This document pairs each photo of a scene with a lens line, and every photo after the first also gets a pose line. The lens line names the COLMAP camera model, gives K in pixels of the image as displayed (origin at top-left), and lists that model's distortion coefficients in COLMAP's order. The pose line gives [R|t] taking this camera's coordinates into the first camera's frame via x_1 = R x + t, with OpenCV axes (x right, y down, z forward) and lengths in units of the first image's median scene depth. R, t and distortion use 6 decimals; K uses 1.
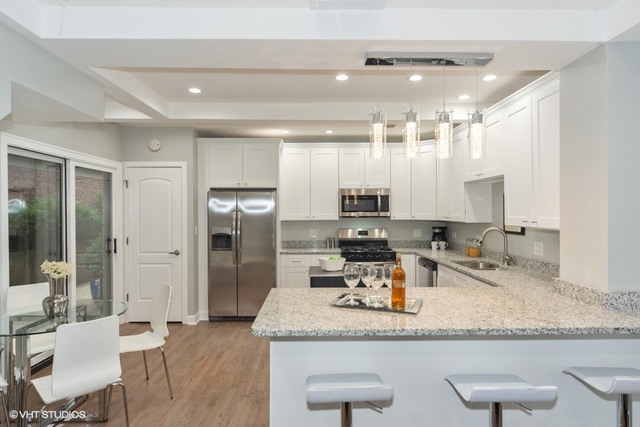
lens RADIAL K [[387.2, 0, 318.0], [0, 387.2, 213.5], [0, 0, 1]] dist [0.004130, 0.000821]
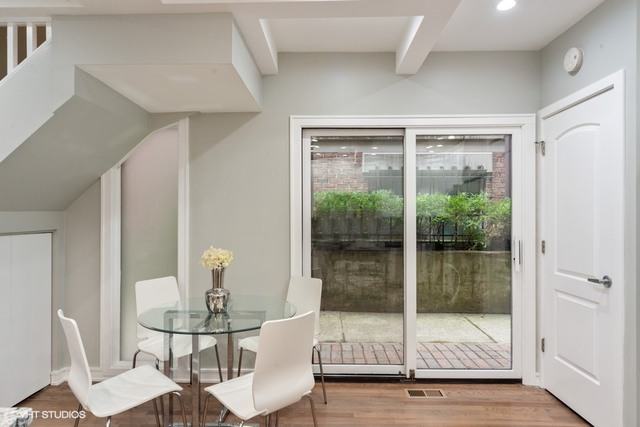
lens RADIAL K [[387.2, 0, 320.1], [0, 387.2, 217.0], [0, 0, 1]] dist [0.004130, 0.000821]
pose [[-0.028358, -0.001397, -0.999597, 0.083742], [-0.000303, 0.999999, -0.001388, 0.025133], [0.999598, 0.000264, -0.028359, 0.621372]]
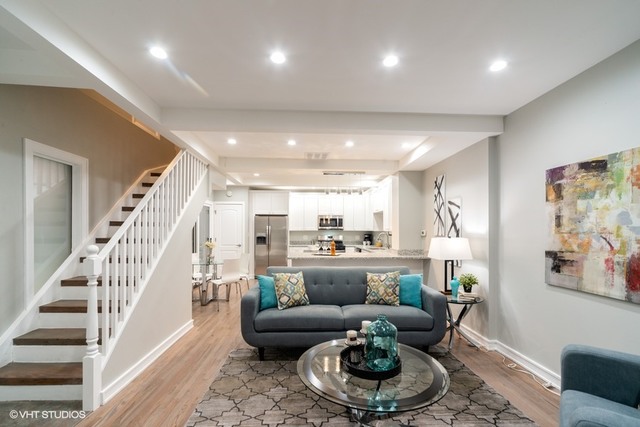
lens RADIAL K [[276.2, 0, 322.4], [0, 276.2, 229.3], [0, 0, 1]] dist [0.000724, 0.000008]
pose [[0.999281, 0.005783, 0.037460, 0.022331], [-0.005634, 0.999976, -0.004085, 0.016170], [-0.037483, 0.003871, 0.999290, -0.458209]]
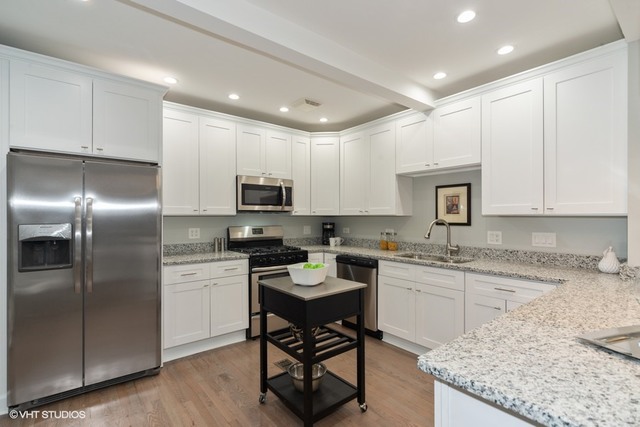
lens RADIAL K [[301.5, 0, 319.7], [0, 301.5, 217.5], [0, 0, 1]] dist [-0.003762, -0.000837]
pose [[0.787289, 0.002880, 0.616577, -0.192538], [0.000790, 0.999984, -0.005679, 0.026148], [-0.616583, 0.004958, 0.787274, 0.422527]]
